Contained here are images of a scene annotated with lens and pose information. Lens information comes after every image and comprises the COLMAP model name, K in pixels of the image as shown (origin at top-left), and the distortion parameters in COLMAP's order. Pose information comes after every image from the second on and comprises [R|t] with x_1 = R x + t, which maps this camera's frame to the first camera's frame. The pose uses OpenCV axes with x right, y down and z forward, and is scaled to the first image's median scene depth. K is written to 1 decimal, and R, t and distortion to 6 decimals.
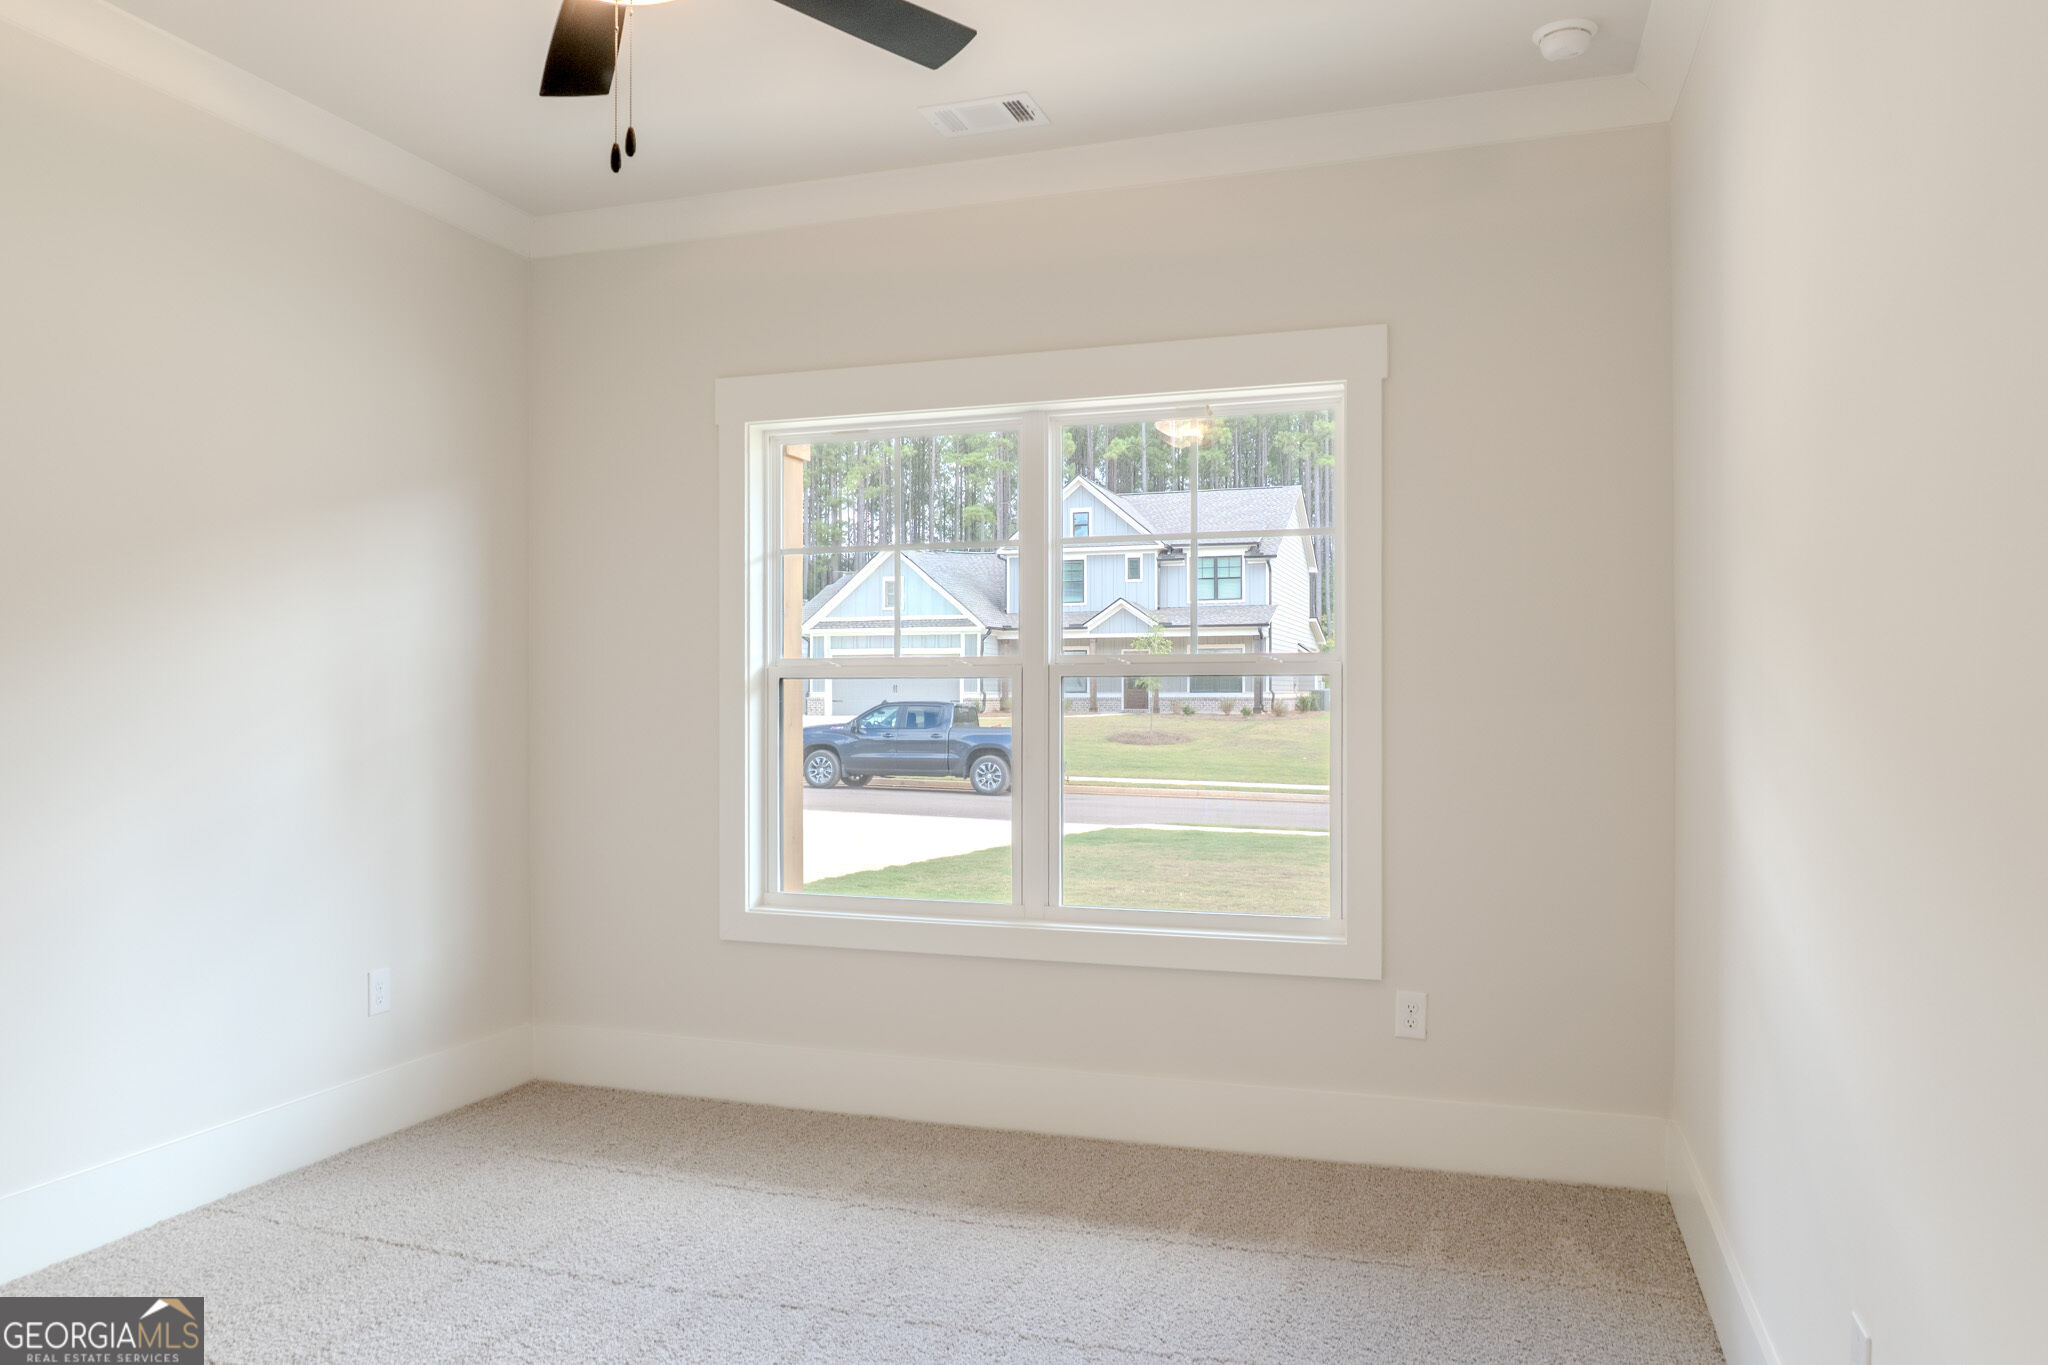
lens RADIAL K [[1380.4, 0, 1031.8], [0, 1380.4, 694.4], [0, 0, 1]] dist [-0.013407, 0.000033]
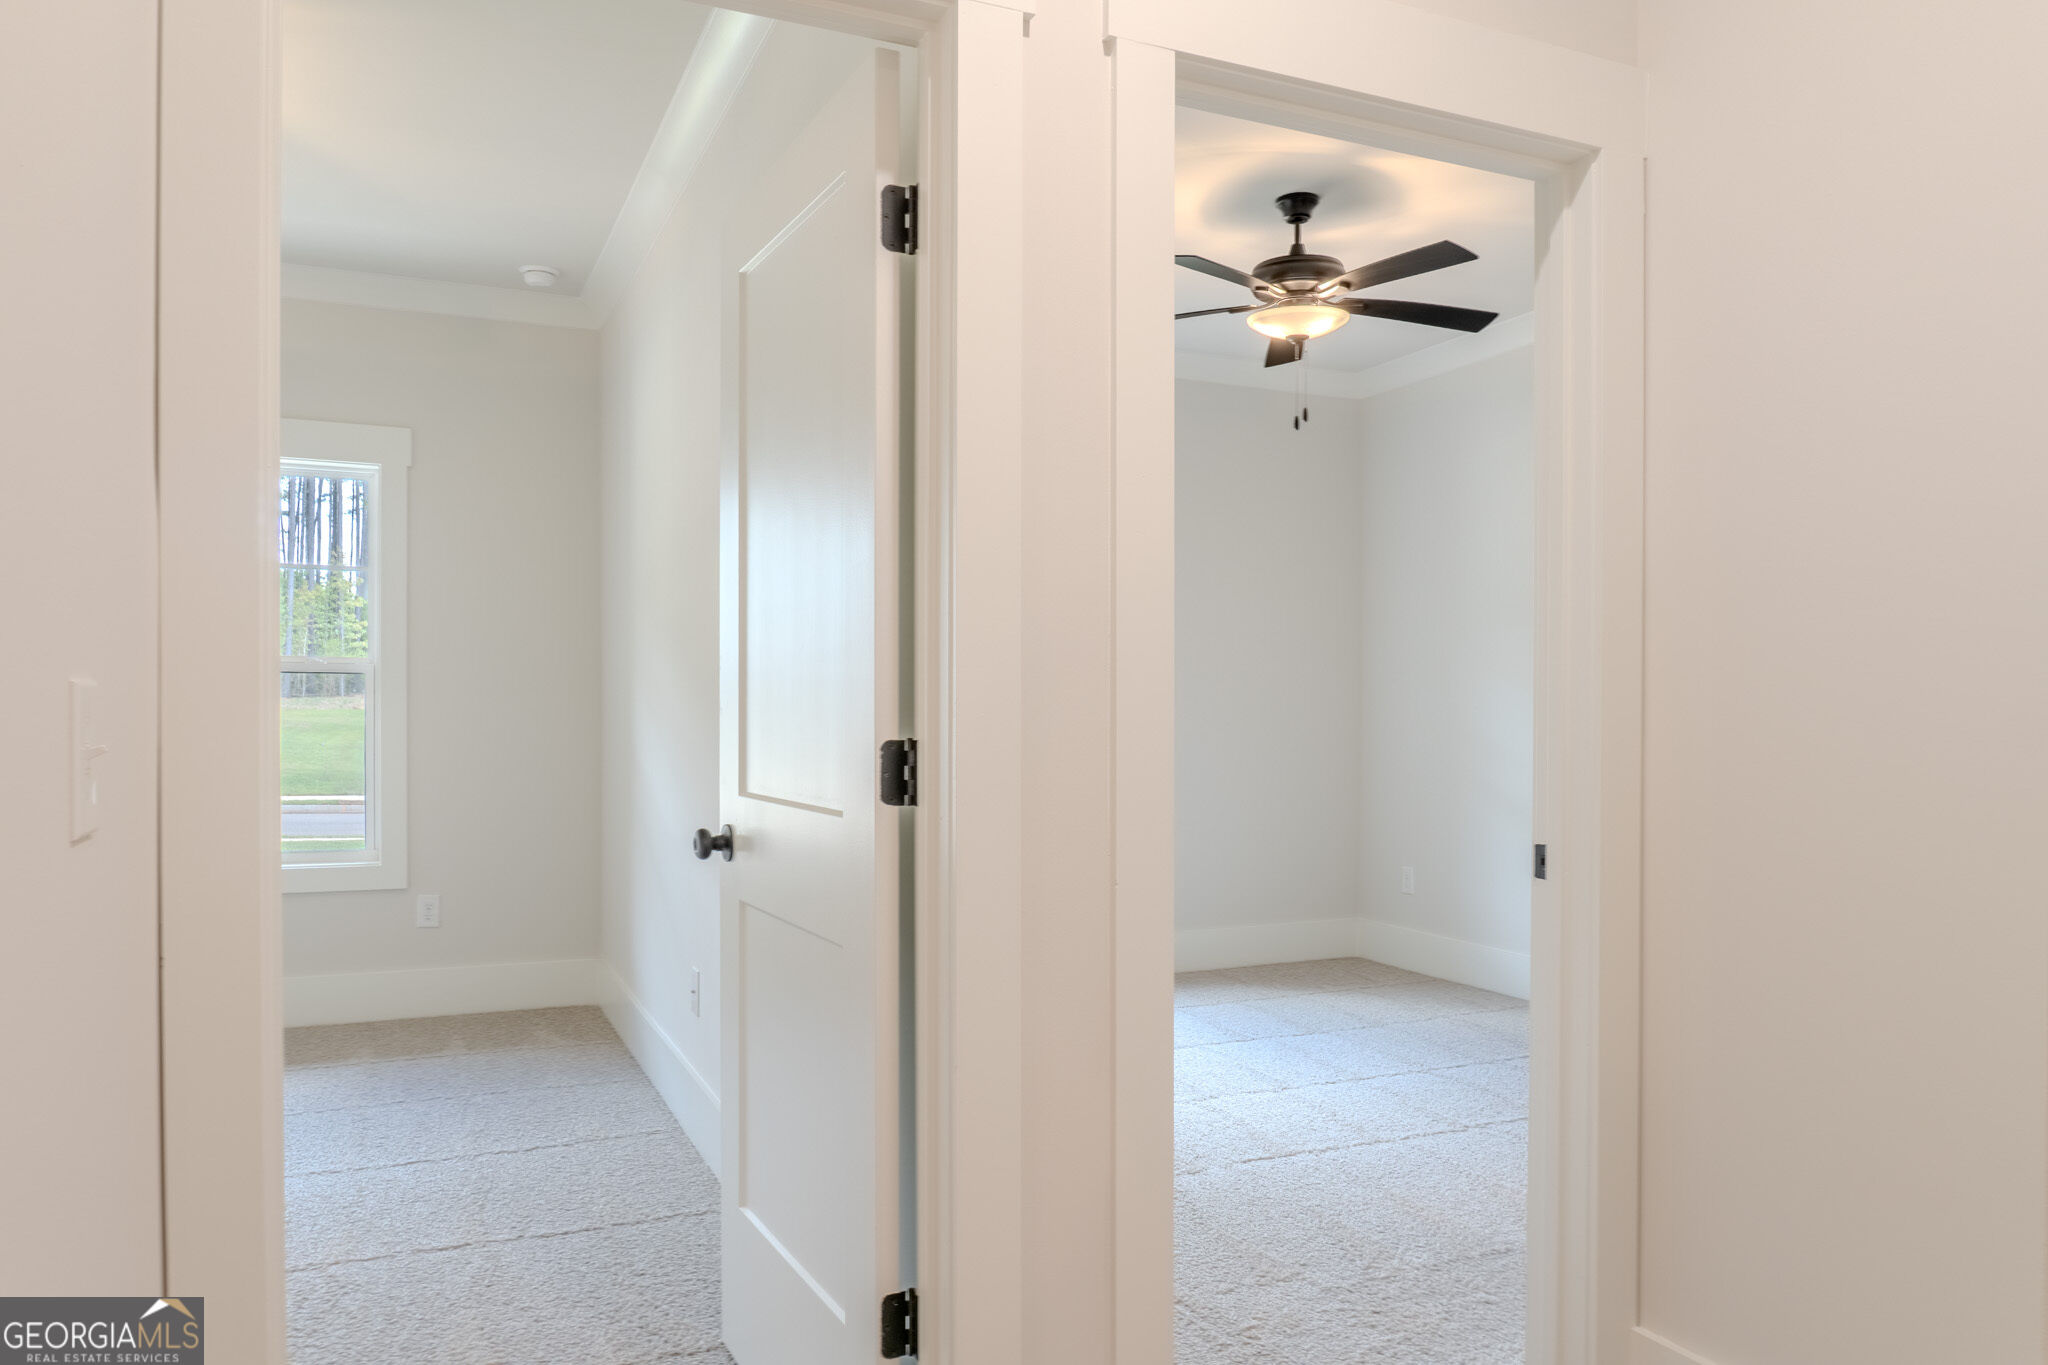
lens RADIAL K [[1380.4, 0, 1021.4], [0, 1380.4, 687.2], [0, 0, 1]] dist [-0.013407, 0.000033]
pose [[0.731449, 0.004733, 0.681880, -0.252813], [0.006320, 0.999886, -0.013720, 0.023566], [-0.681867, 0.014345, 0.731335, -0.473890]]
